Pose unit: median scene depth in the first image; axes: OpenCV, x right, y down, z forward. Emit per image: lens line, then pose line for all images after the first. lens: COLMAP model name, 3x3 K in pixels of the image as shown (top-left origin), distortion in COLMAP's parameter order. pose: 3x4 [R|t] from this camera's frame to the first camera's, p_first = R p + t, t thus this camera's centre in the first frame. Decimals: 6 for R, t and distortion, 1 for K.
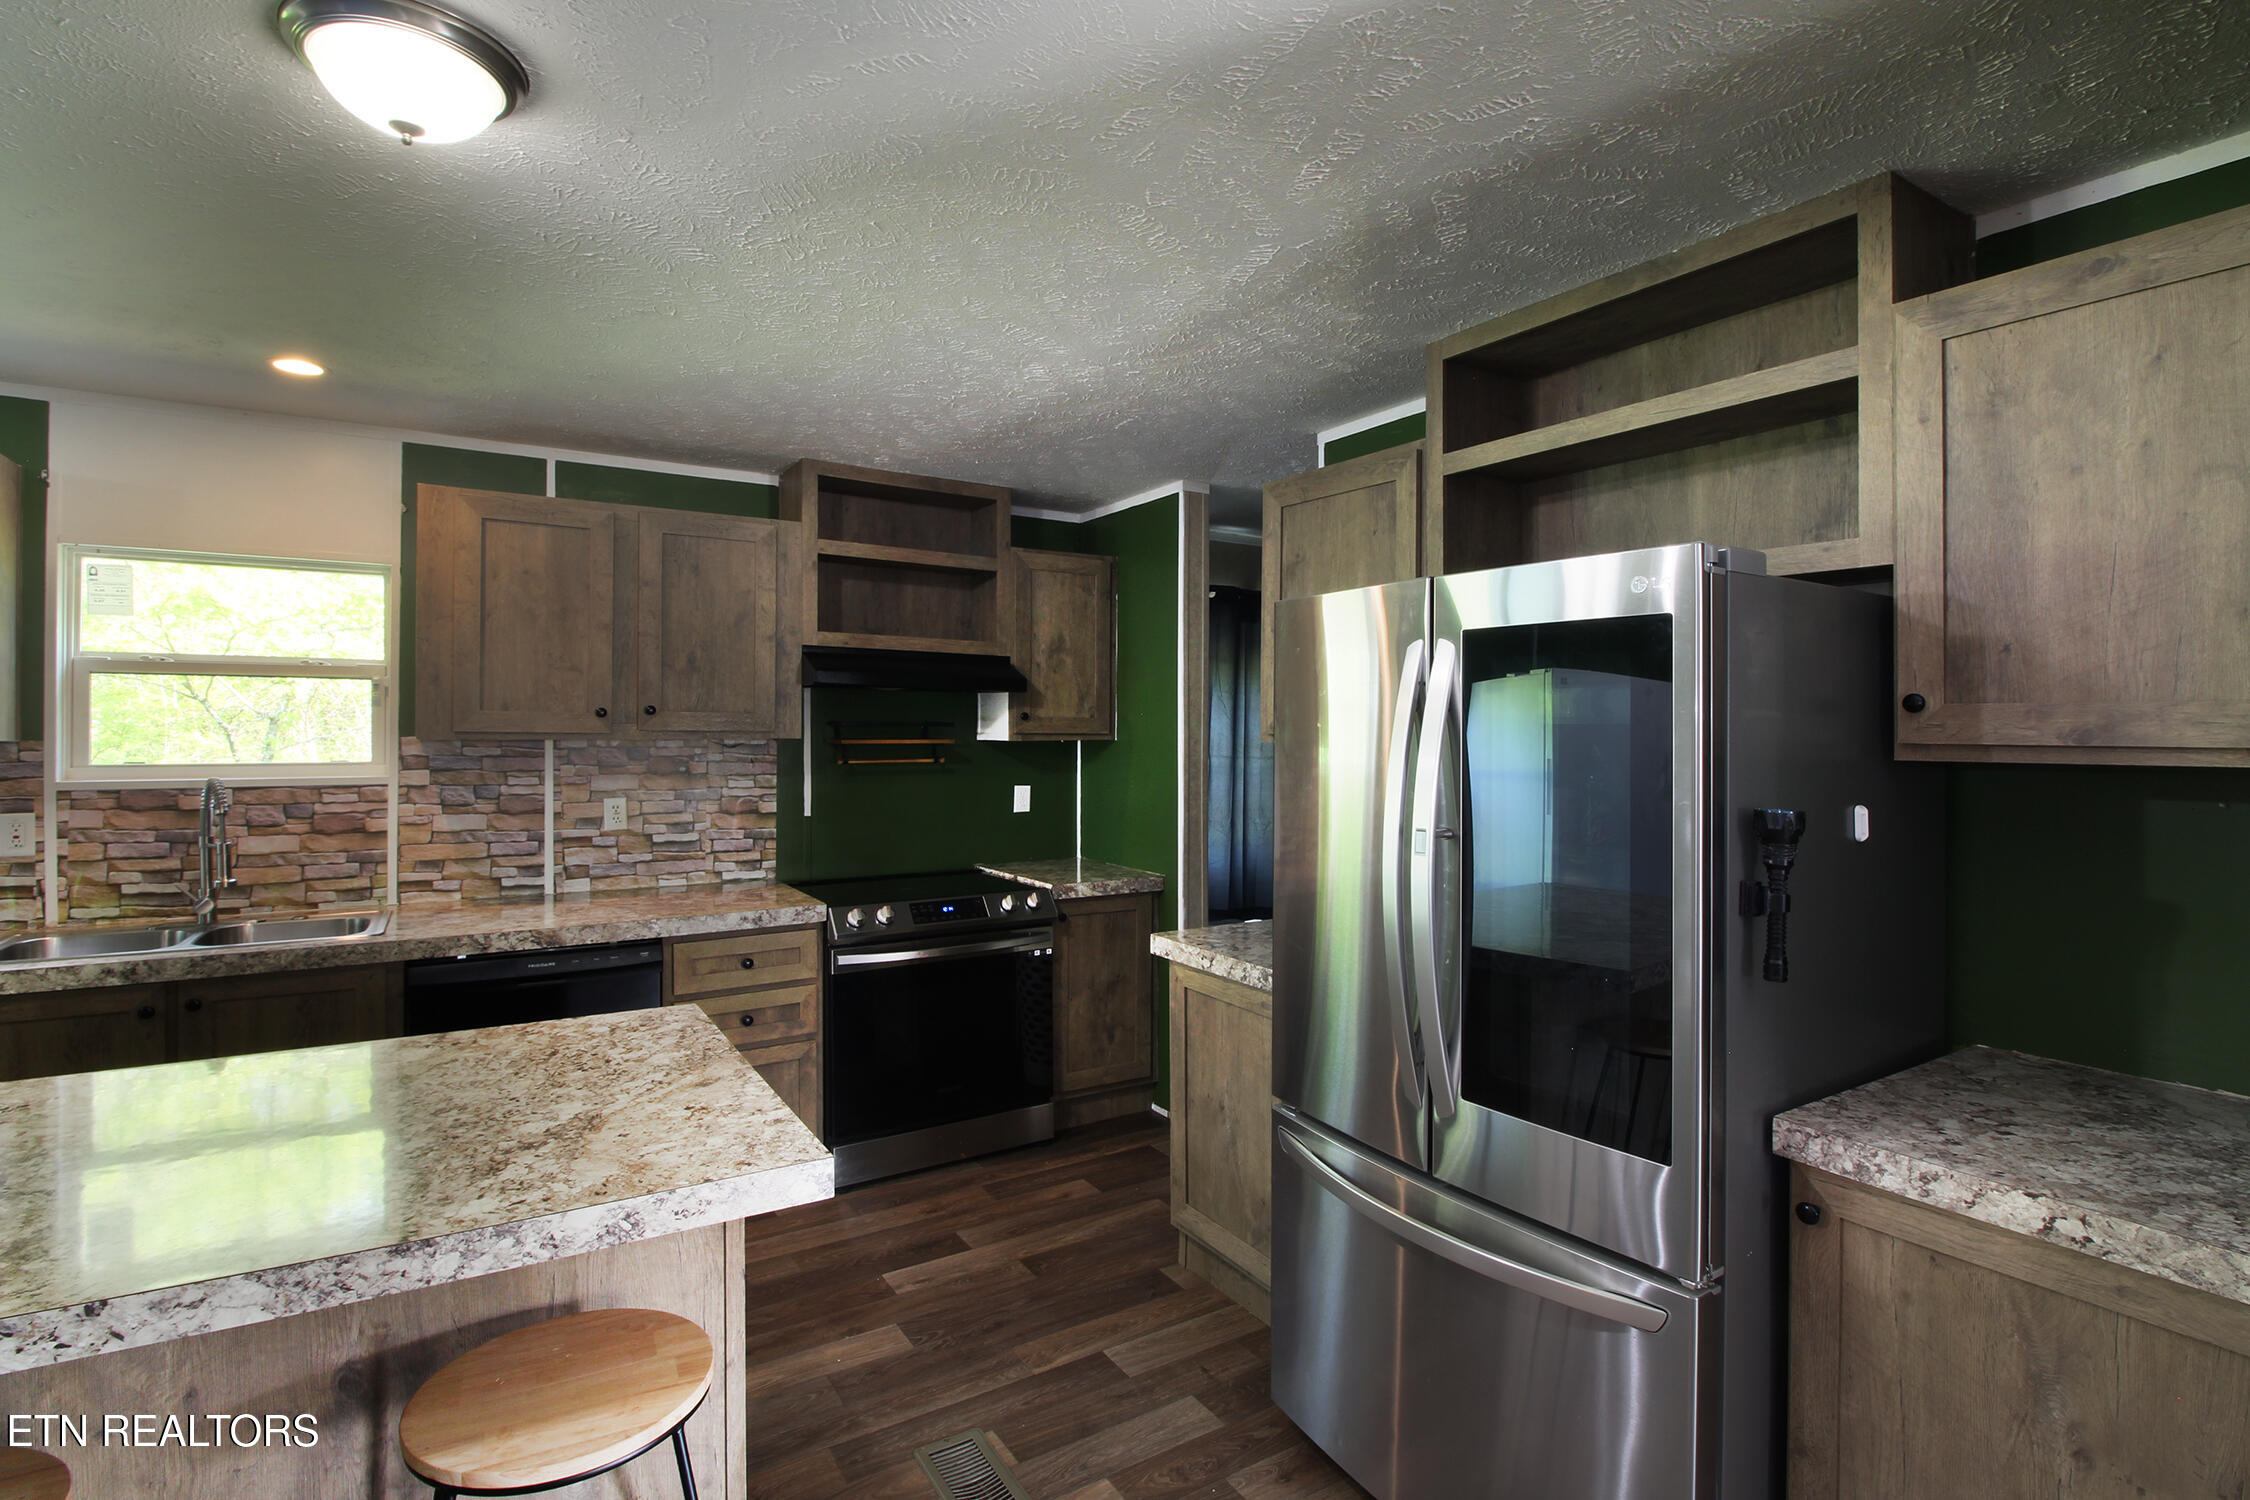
lens RADIAL K [[1127.4, 0, 1182.2], [0, 1127.4, 724.1], [0, 0, 1]] dist [0.000571, -0.013035]
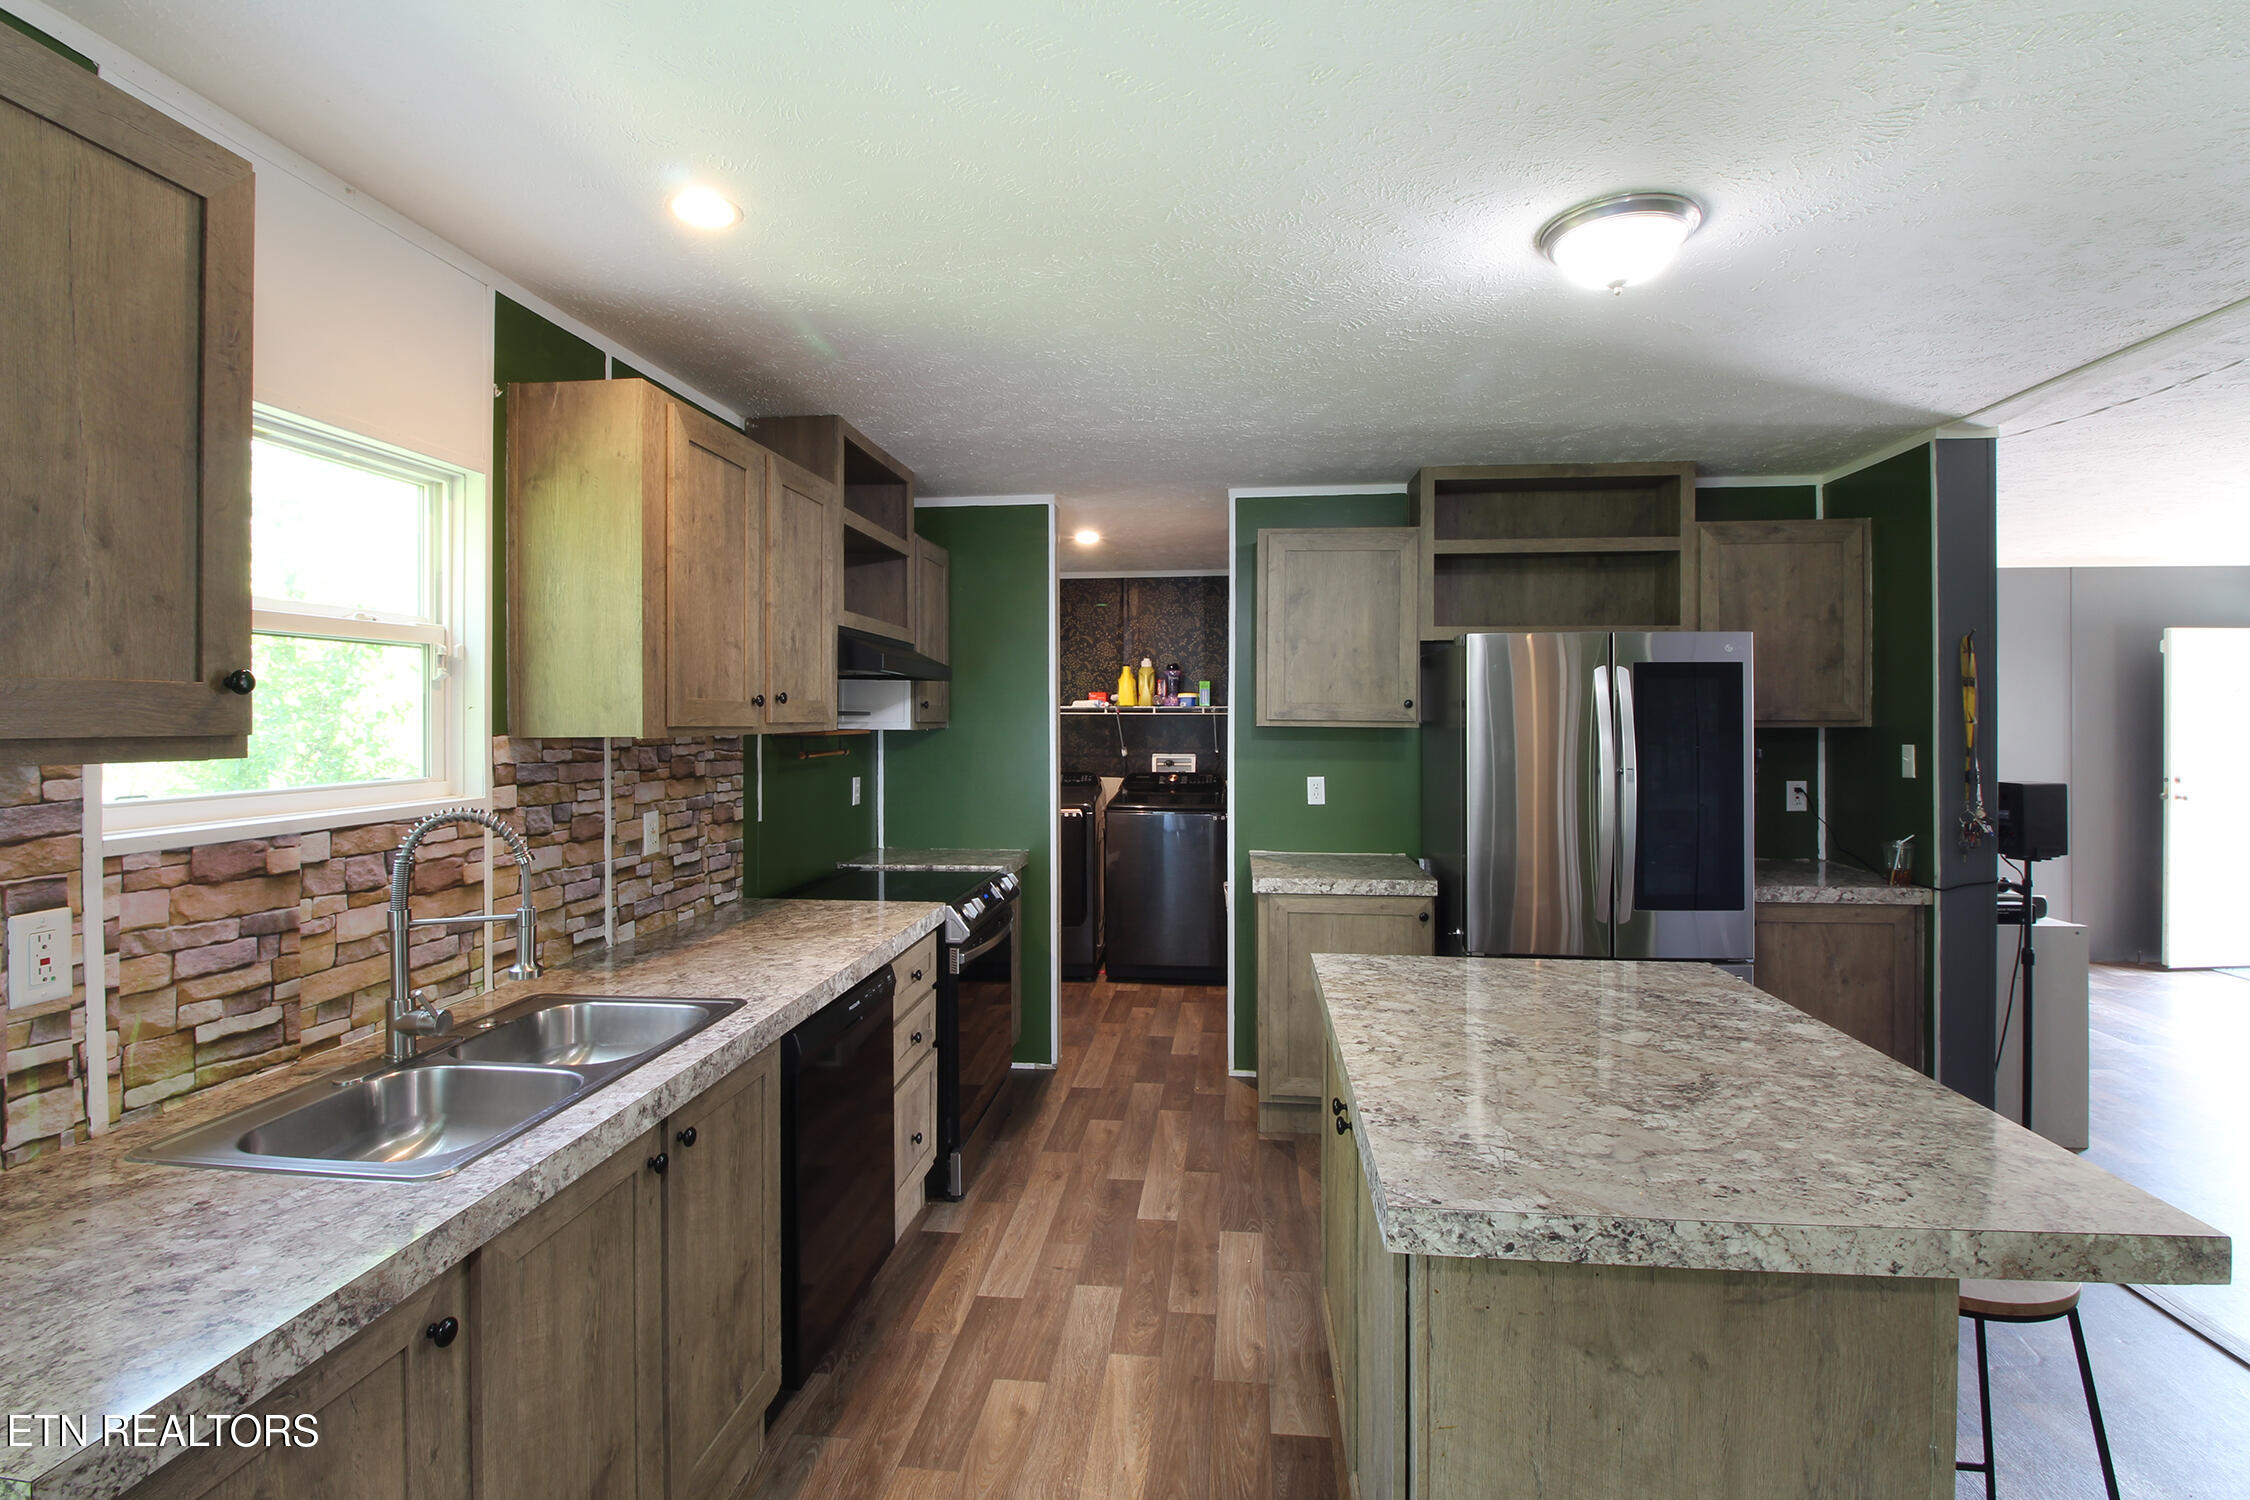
lens RADIAL K [[1127.4, 0, 1156.9], [0, 1127.4, 711.5], [0, 0, 1]] dist [0.000571, -0.013035]
pose [[0.597382, -0.003566, 0.801949, -1.102909], [0.001432, 0.999993, 0.003380, -0.005538], [-0.801956, -0.000871, 0.597383, 0.324403]]
